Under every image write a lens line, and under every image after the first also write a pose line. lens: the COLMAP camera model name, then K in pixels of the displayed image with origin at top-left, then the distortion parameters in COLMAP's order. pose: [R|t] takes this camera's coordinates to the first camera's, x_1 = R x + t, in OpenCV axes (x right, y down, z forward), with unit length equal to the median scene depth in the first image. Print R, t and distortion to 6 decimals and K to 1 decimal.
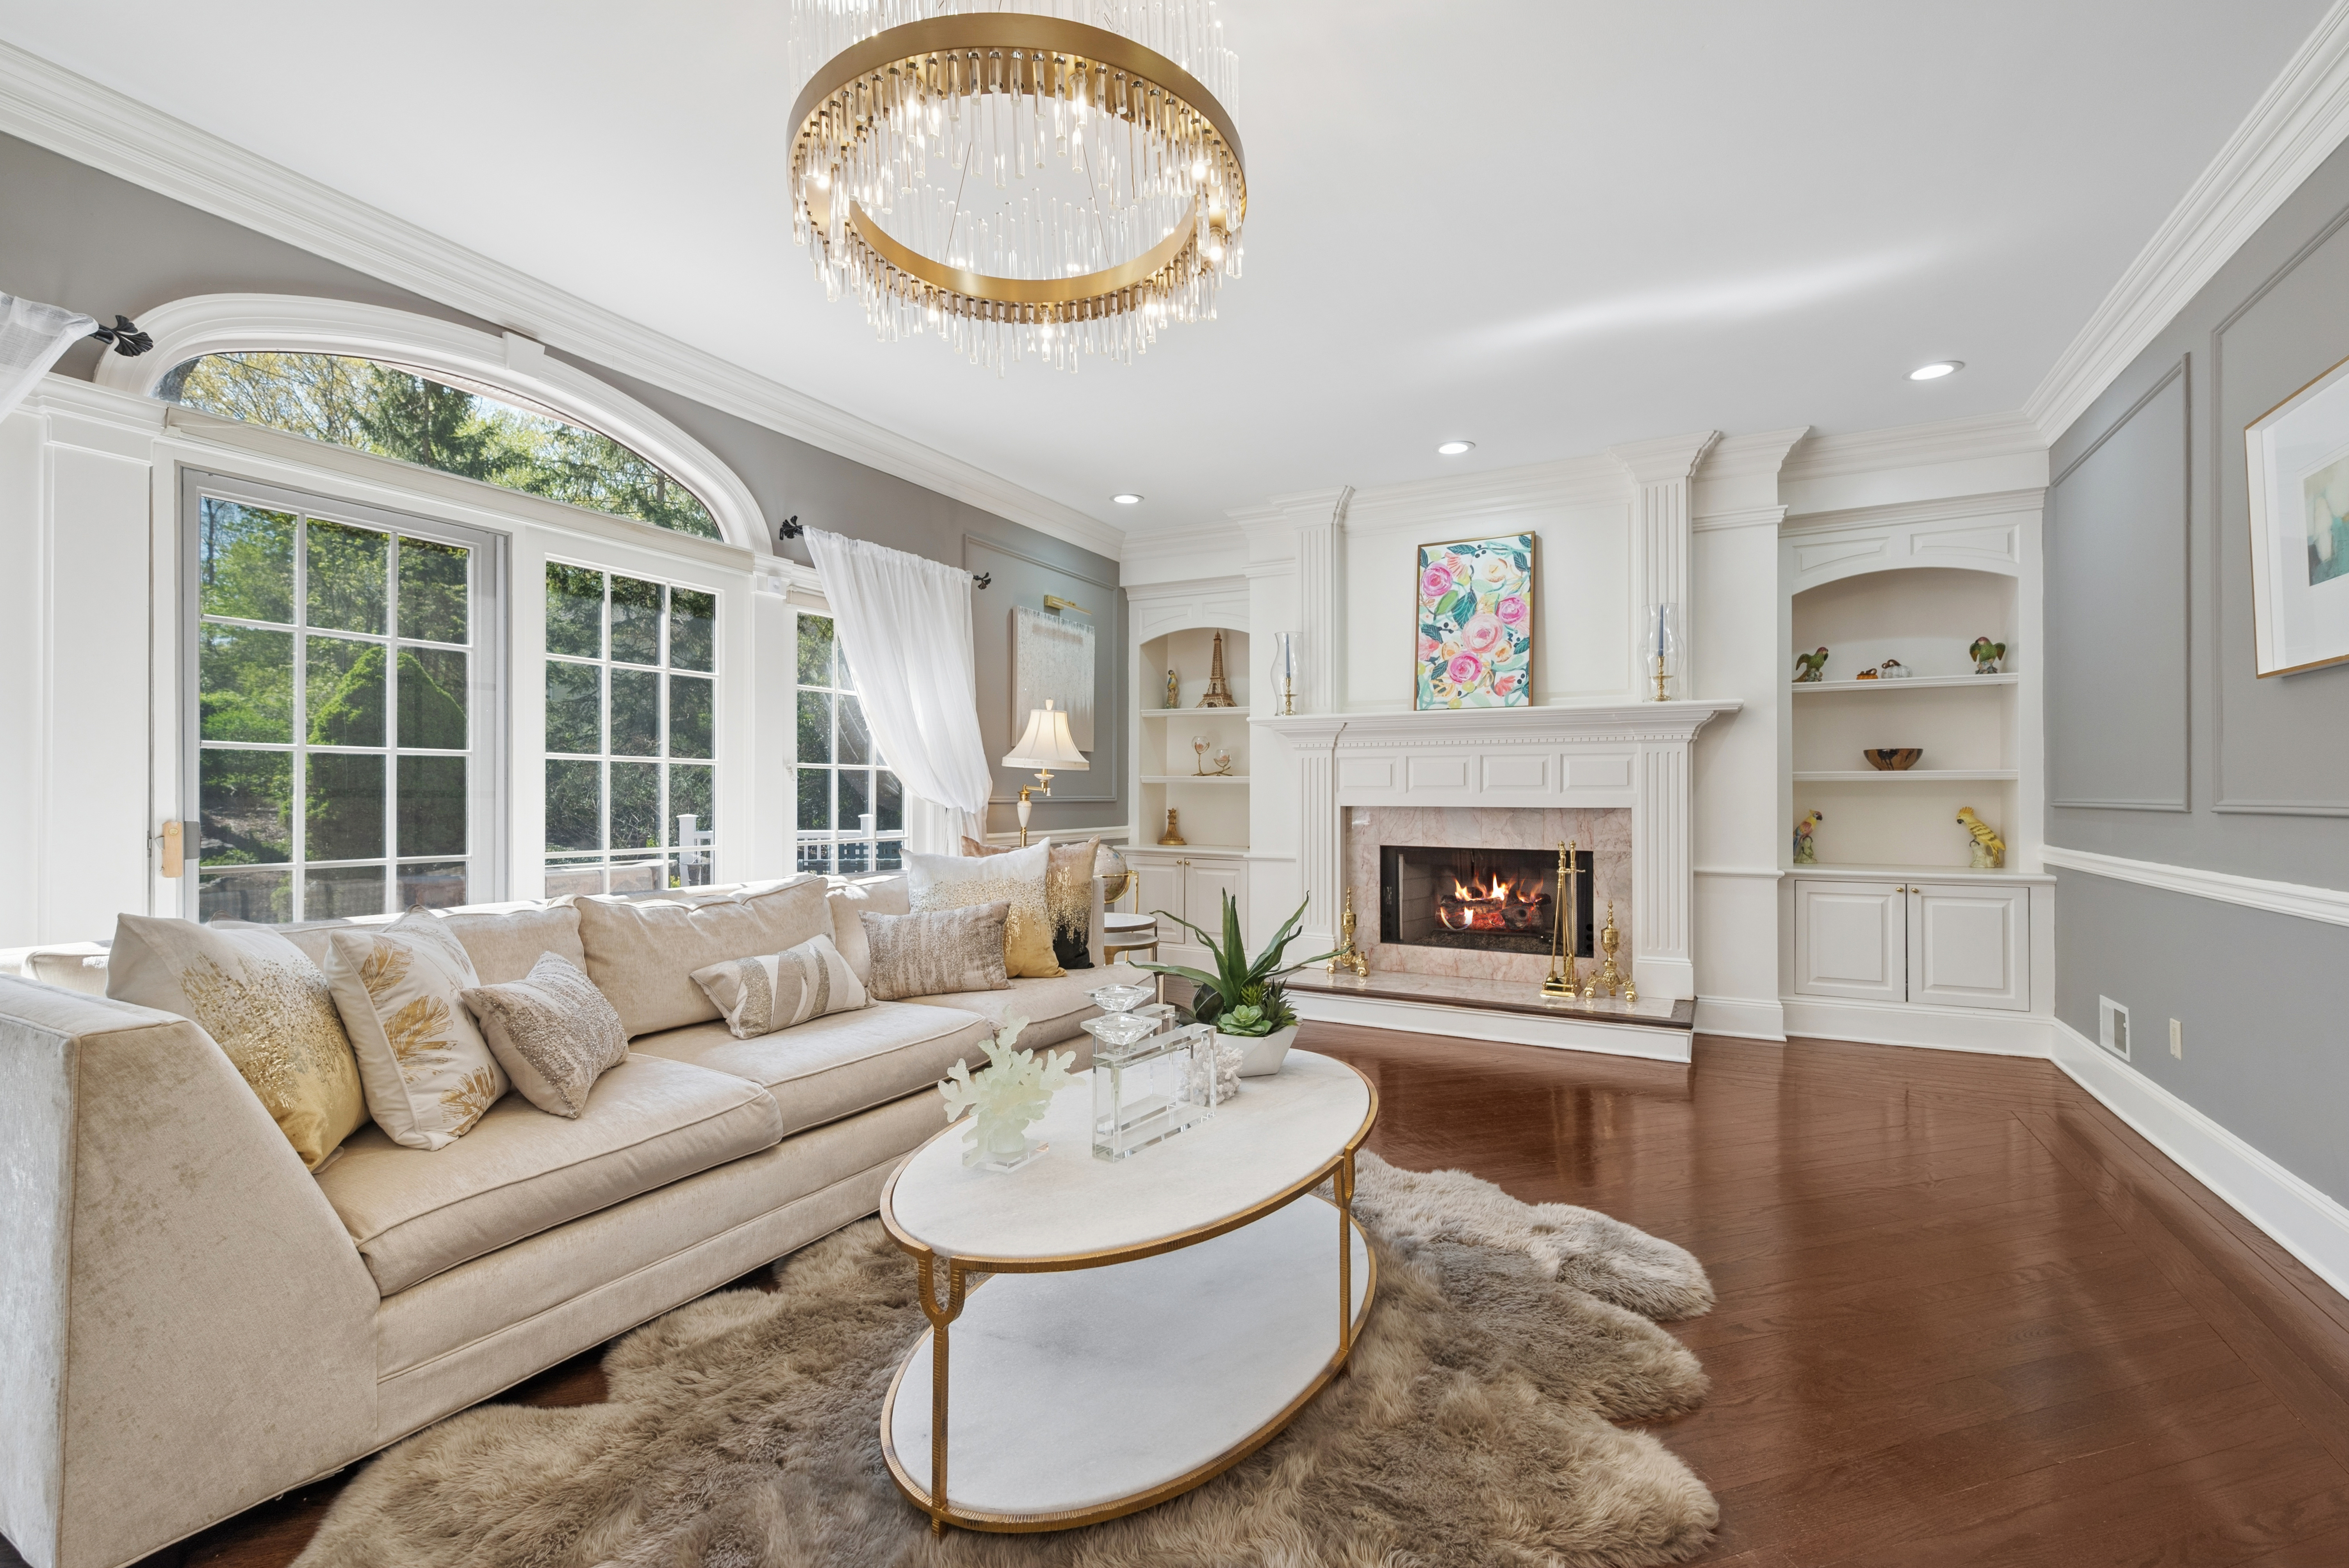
lens RADIAL K [[993.0, 0, 1155.2], [0, 993.0, 796.4], [0, 0, 1]] dist [-0.003044, 0.000262]
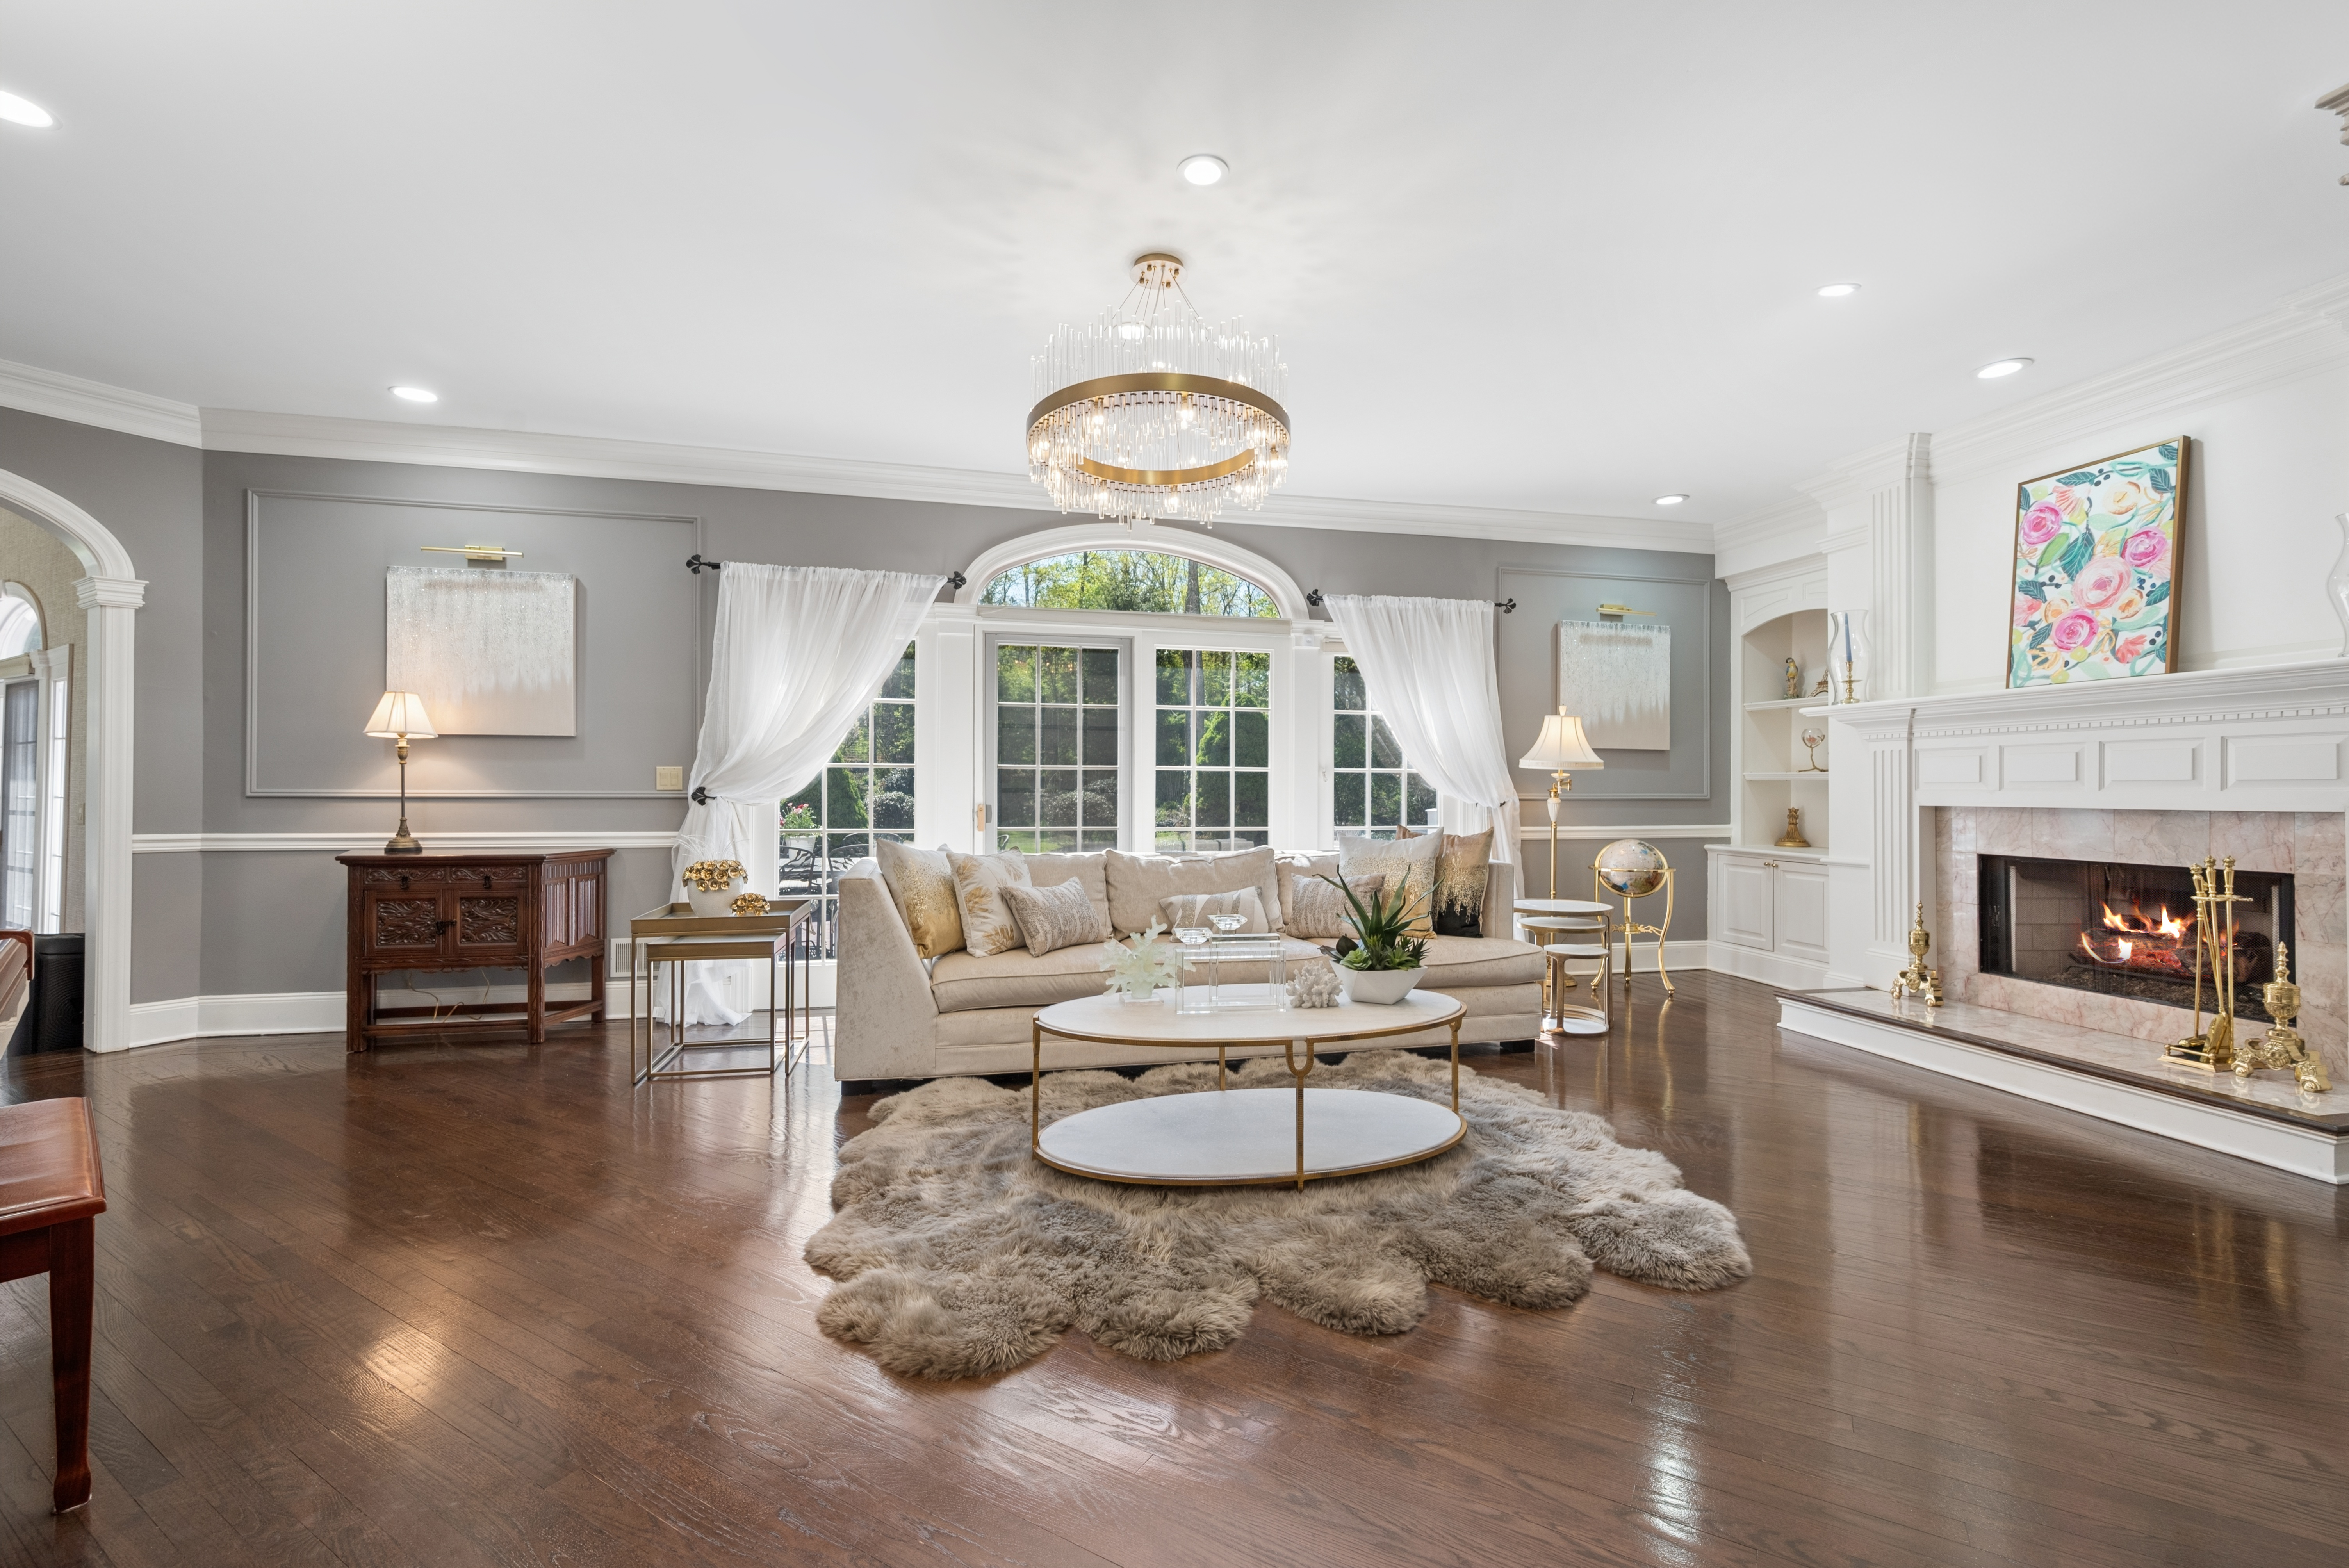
lens RADIAL K [[993.0, 0, 1198.6], [0, 993.0, 780.5], [0, 0, 1]] dist [-0.003044, 0.000262]
pose [[0.675918, -0.008541, -0.736928, 0.435617], [-0.002504, 0.999900, -0.013886, 0.001368], [0.736973, 0.011231, 0.675829, -0.036686]]
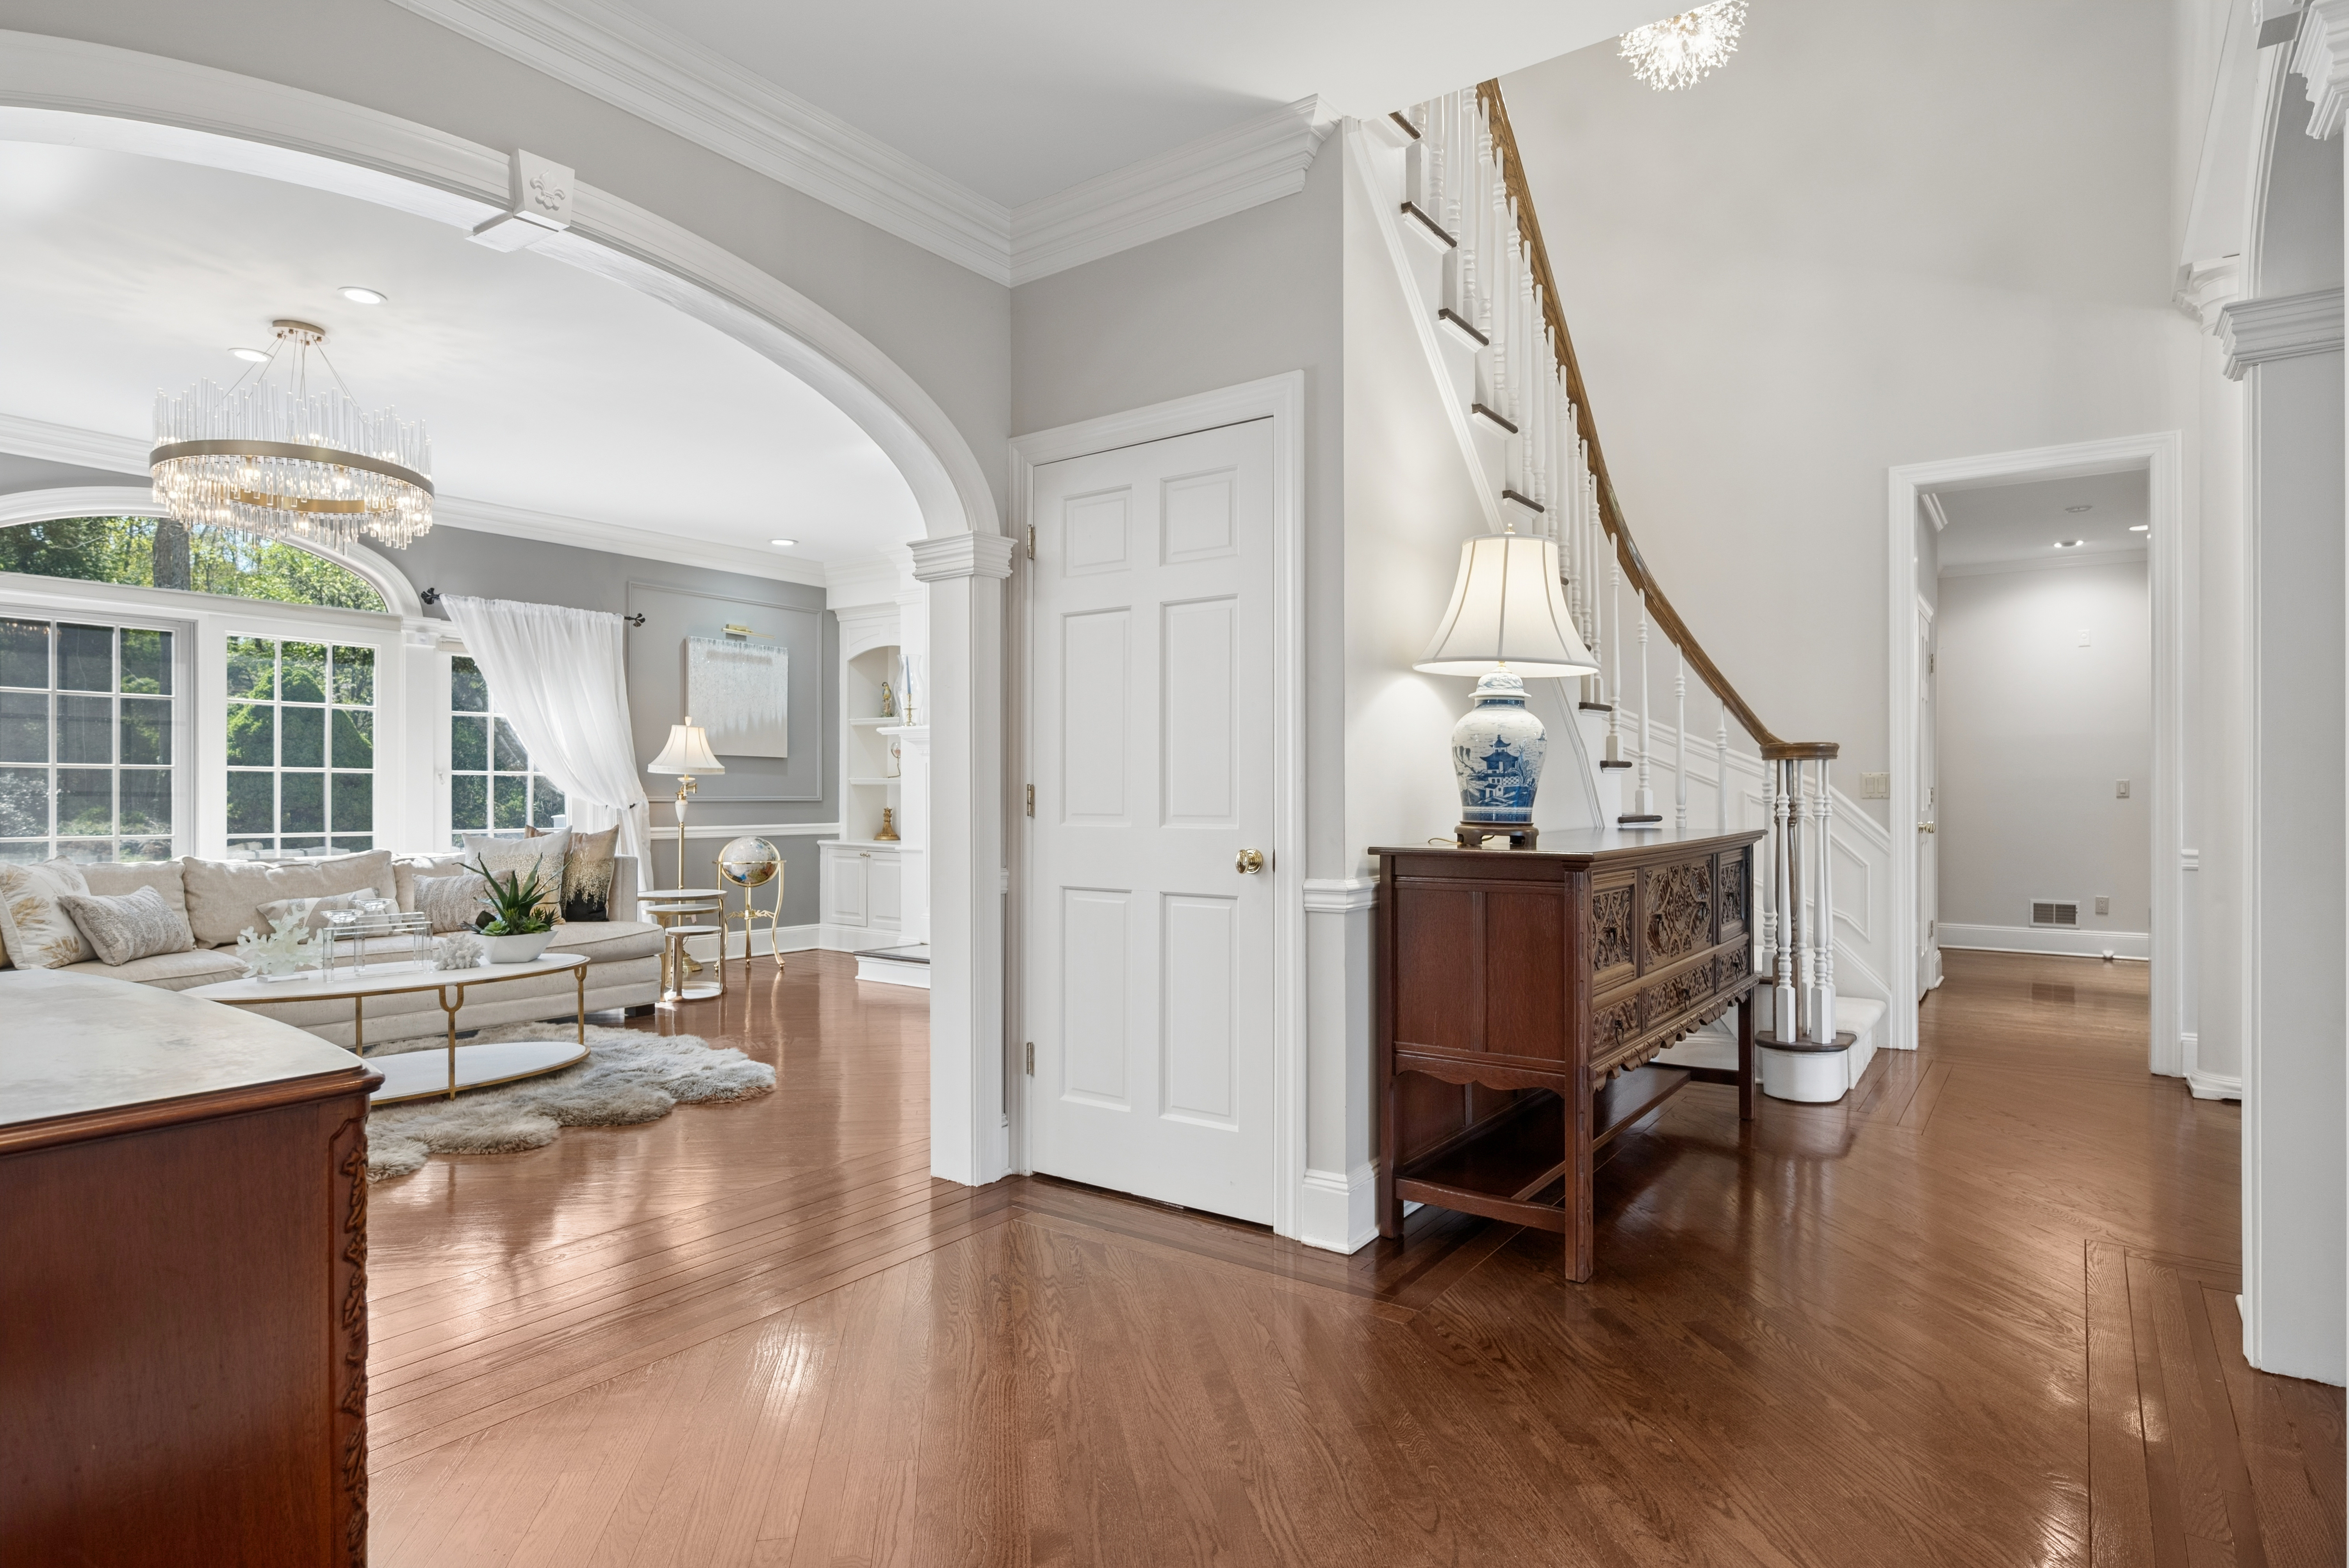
lens RADIAL K [[1234.5, 0, 1160.4], [0, 1234.5, 801.8], [0, 0, 1]] dist [0.001702, -0.001470]
pose [[0.989666, -0.000945, -0.143390, 0.692583], [0.001217, 0.999998, 0.001806, 0.004719], [0.143388, -0.001962, 0.989665, -0.418134]]
